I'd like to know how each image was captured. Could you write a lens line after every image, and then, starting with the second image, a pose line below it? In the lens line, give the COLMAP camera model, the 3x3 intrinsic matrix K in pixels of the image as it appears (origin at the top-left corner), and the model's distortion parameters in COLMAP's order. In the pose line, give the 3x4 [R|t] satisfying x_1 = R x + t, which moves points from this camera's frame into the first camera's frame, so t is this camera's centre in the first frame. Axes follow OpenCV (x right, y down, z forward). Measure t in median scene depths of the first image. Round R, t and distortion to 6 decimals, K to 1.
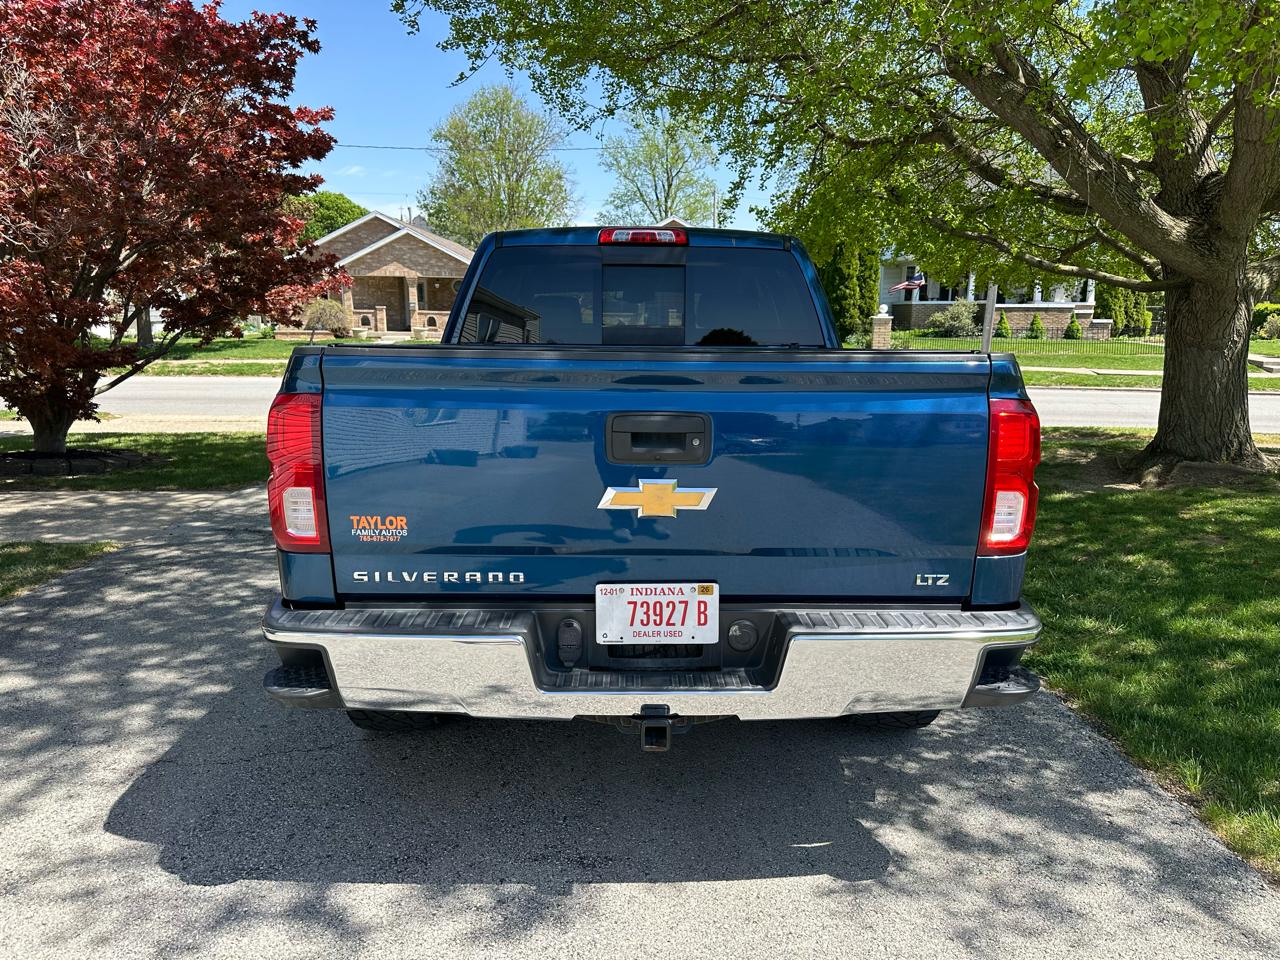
lens RADIAL K [[905.1, 0, 649.2], [0, 905.1, 461.0], [0, 0, 1]] dist [0.081899, -0.094236]
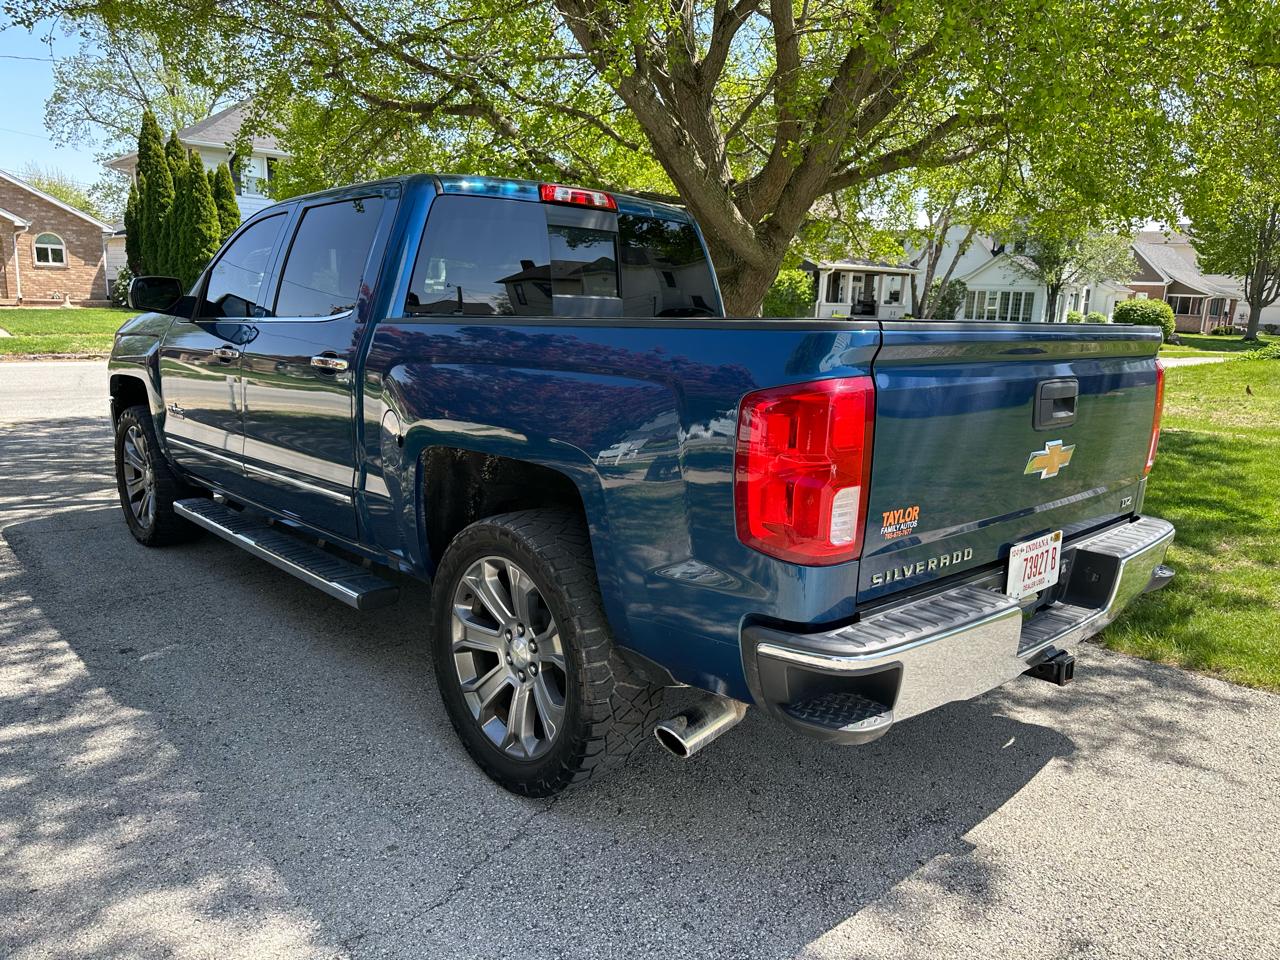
lens RADIAL K [[905.1, 0, 637.0], [0, 905.1, 475.4], [0, 0, 1]] dist [0.081899, -0.094236]
pose [[0.747316, -0.109205, 0.655433, -0.911026], [0.080246, 0.994015, 0.074123, -0.050620], [-0.659605, -0.002797, 0.751607, 0.421757]]
